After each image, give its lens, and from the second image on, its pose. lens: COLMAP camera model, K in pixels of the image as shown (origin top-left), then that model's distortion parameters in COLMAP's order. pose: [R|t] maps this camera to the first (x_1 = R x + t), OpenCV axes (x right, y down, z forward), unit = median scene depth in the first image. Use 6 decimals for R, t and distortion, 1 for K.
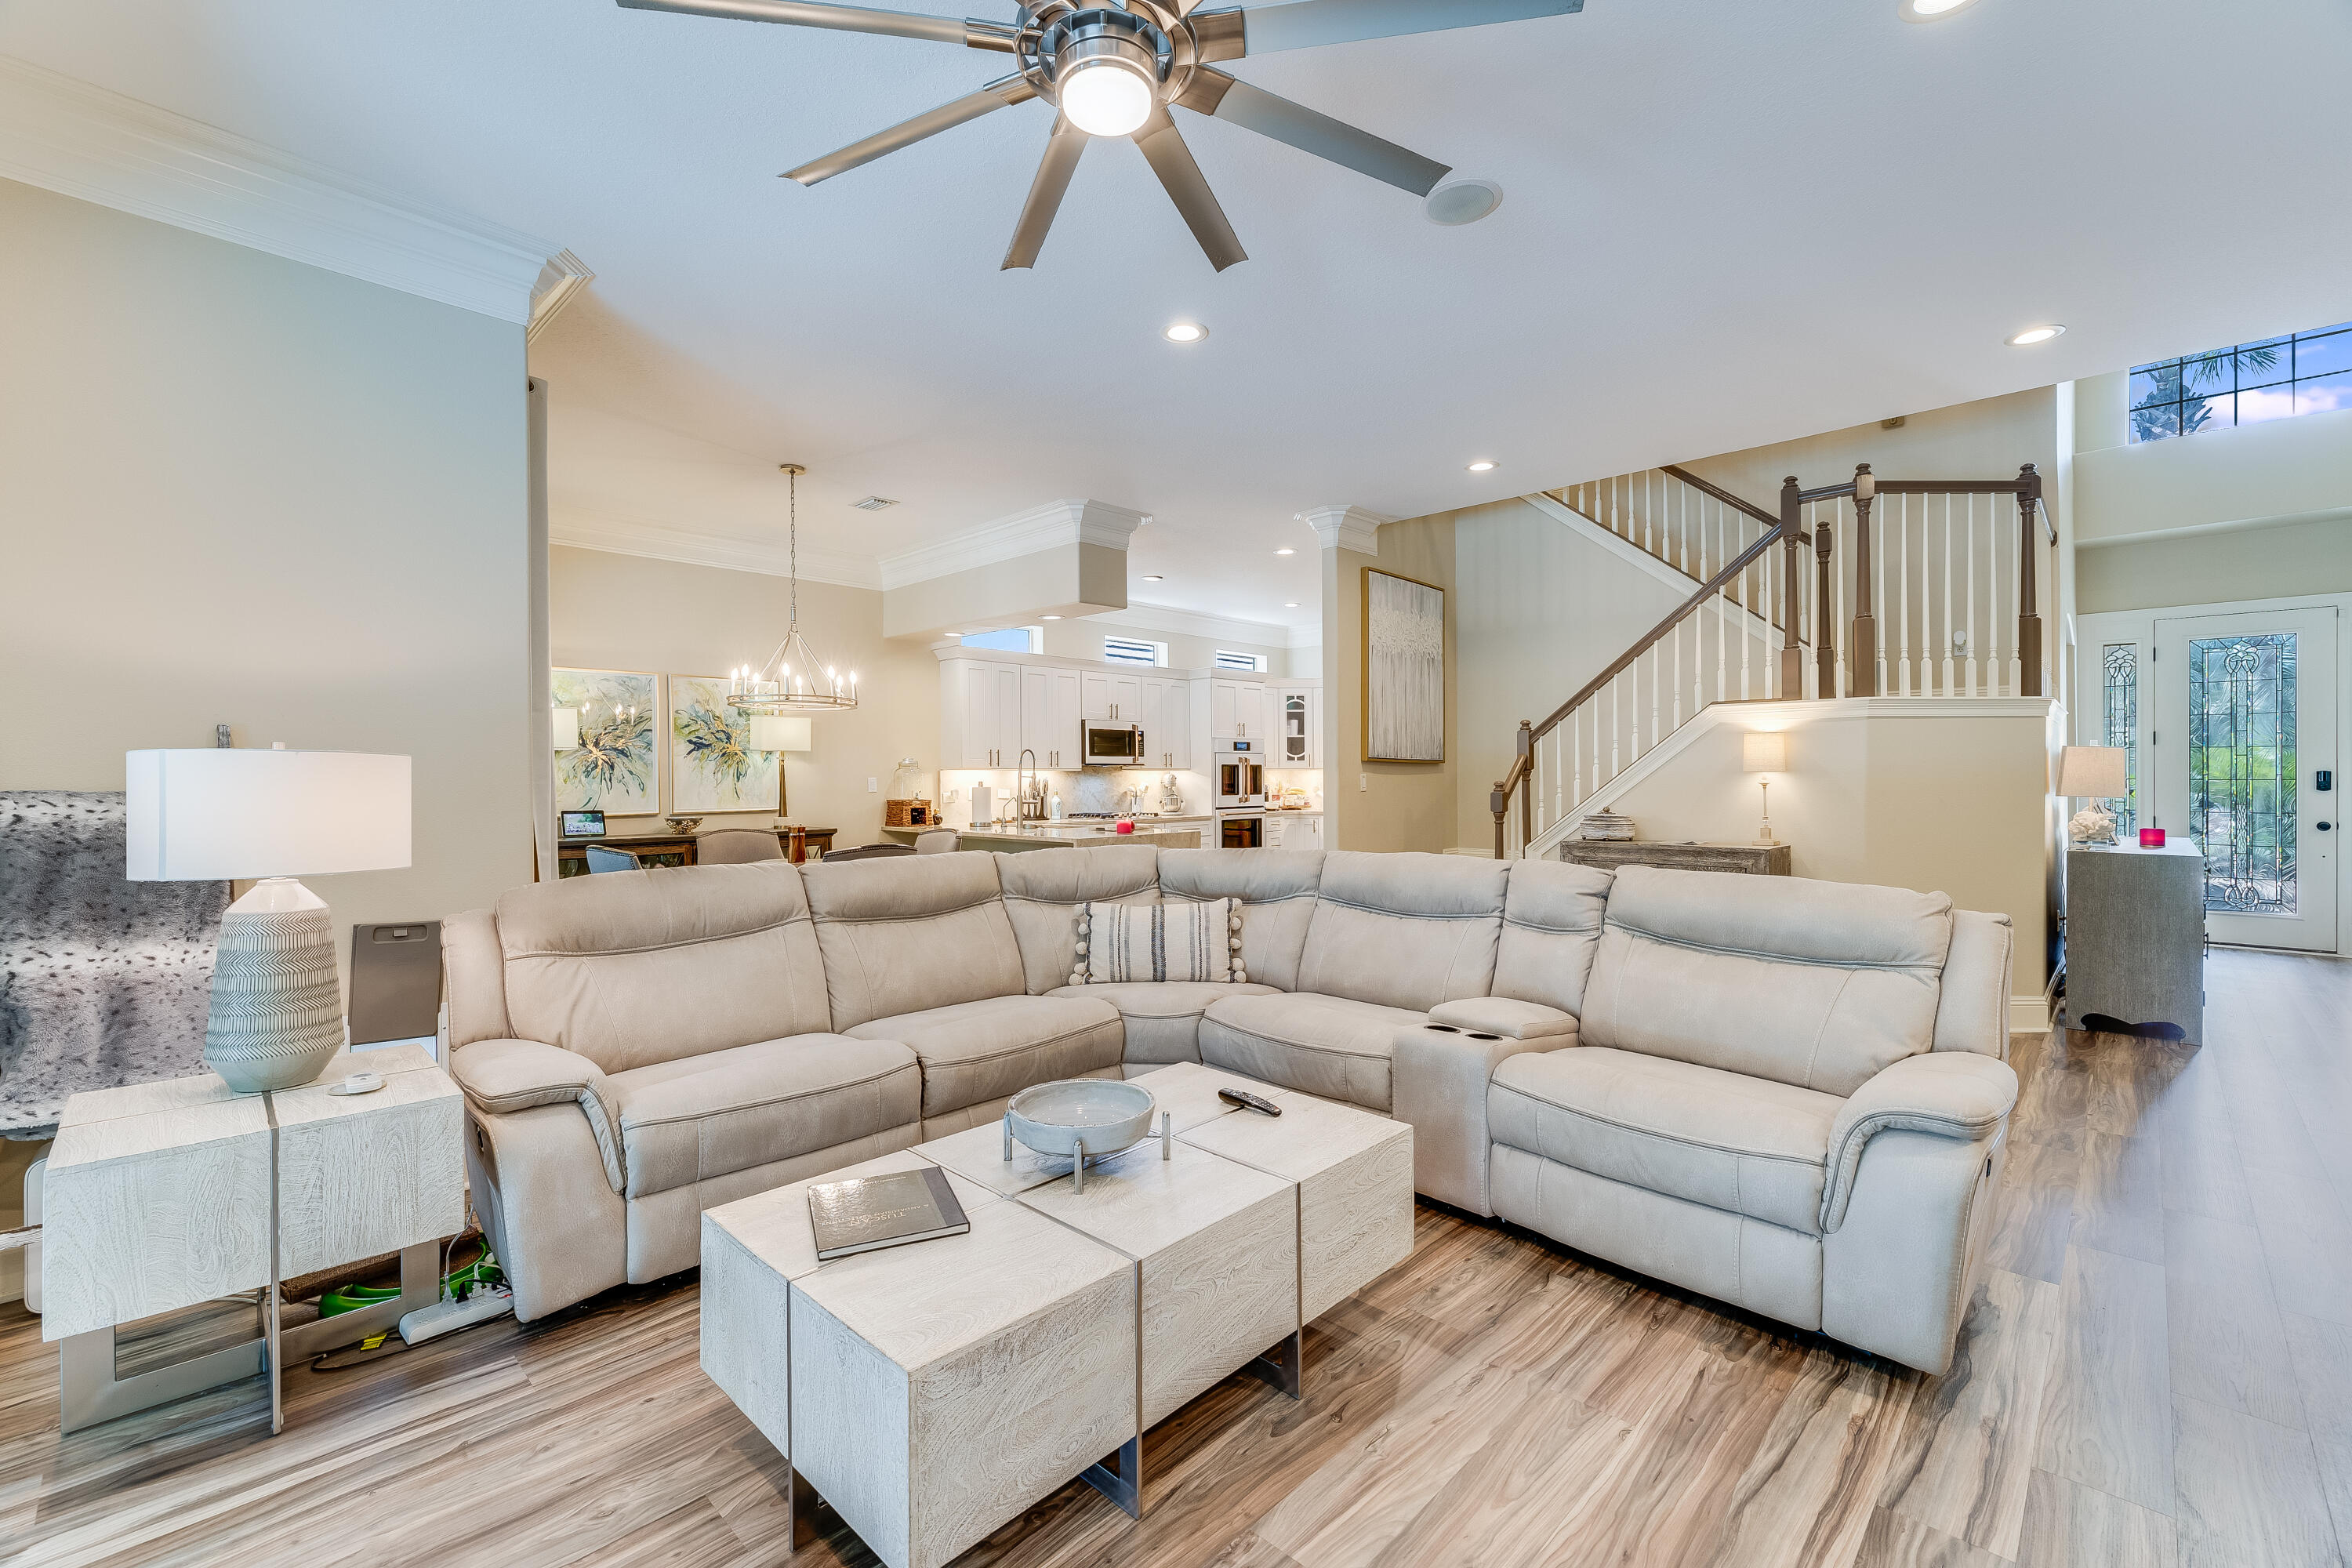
lens RADIAL K [[996.5, 0, 1130.7], [0, 996.5, 788.4], [0, 0, 1]] dist [-0.003396, 0.000791]
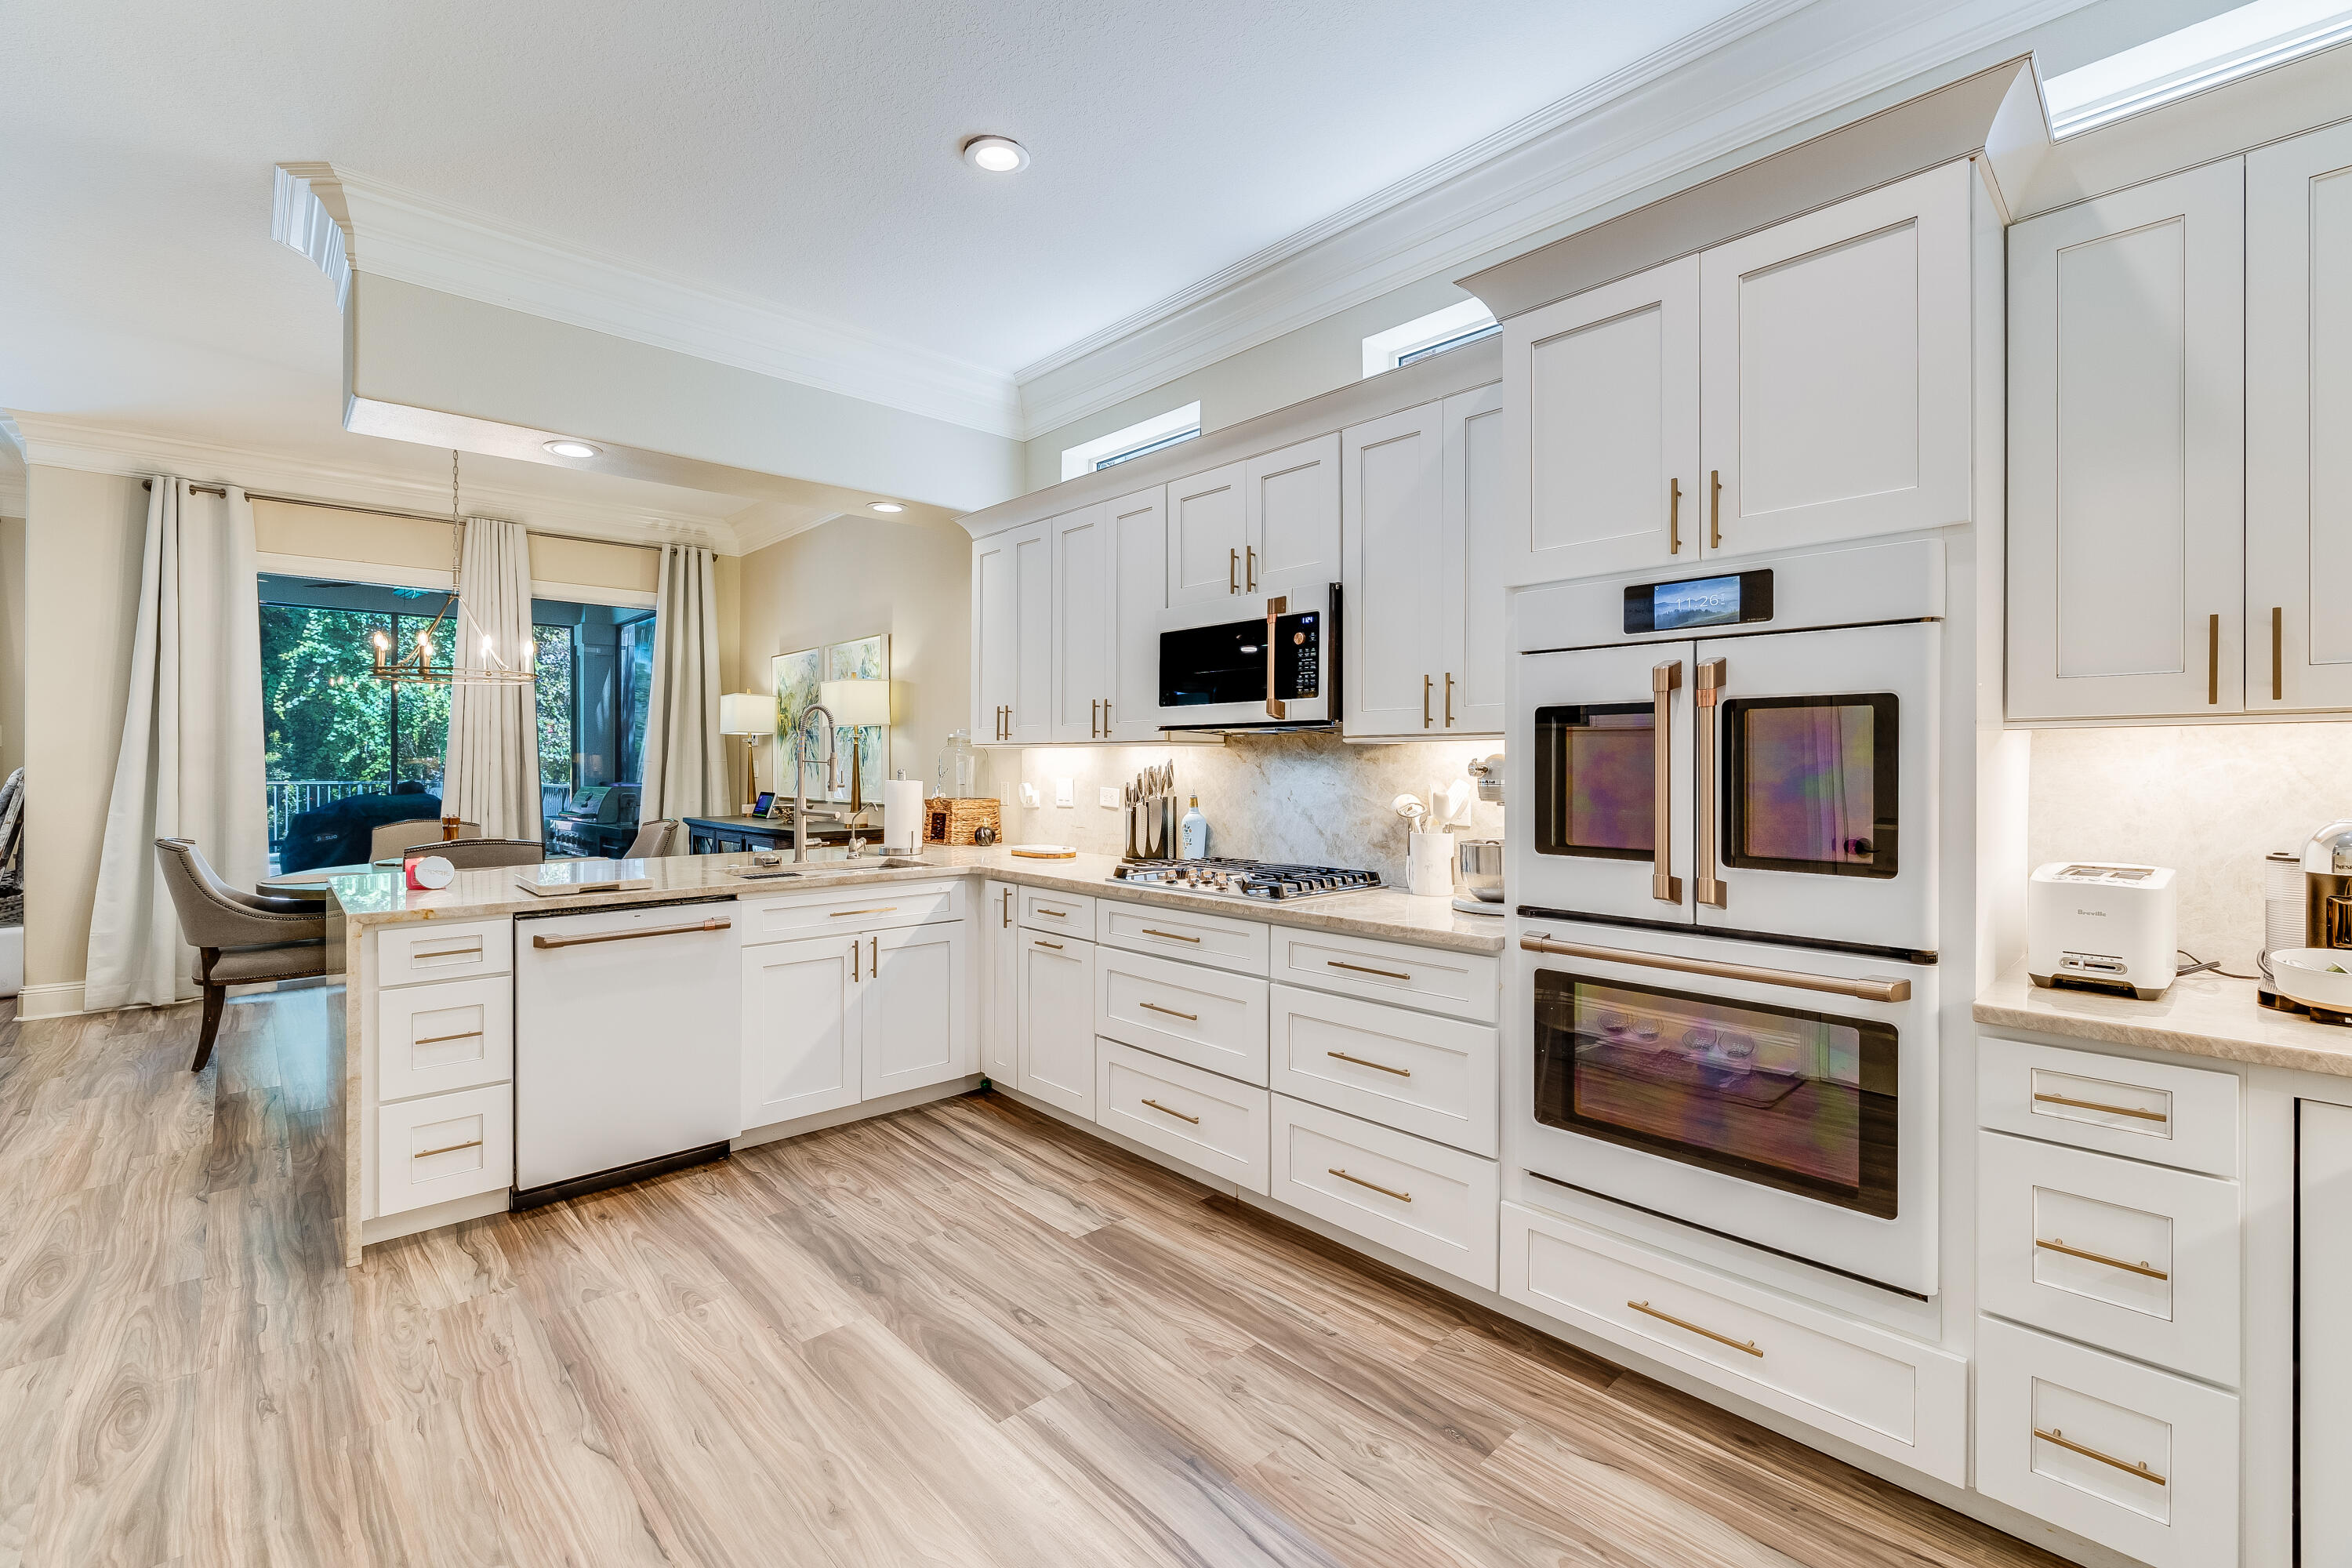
lens RADIAL K [[996.5, 0, 1155.8], [0, 996.5, 755.1], [0, 0, 1]] dist [-0.003396, 0.000791]
pose [[-0.004472, -0.002002, -0.999988, 0.311698], [-0.012292, 0.999923, -0.001947, -0.012650], [0.999914, 0.012283, -0.004496, 0.941237]]
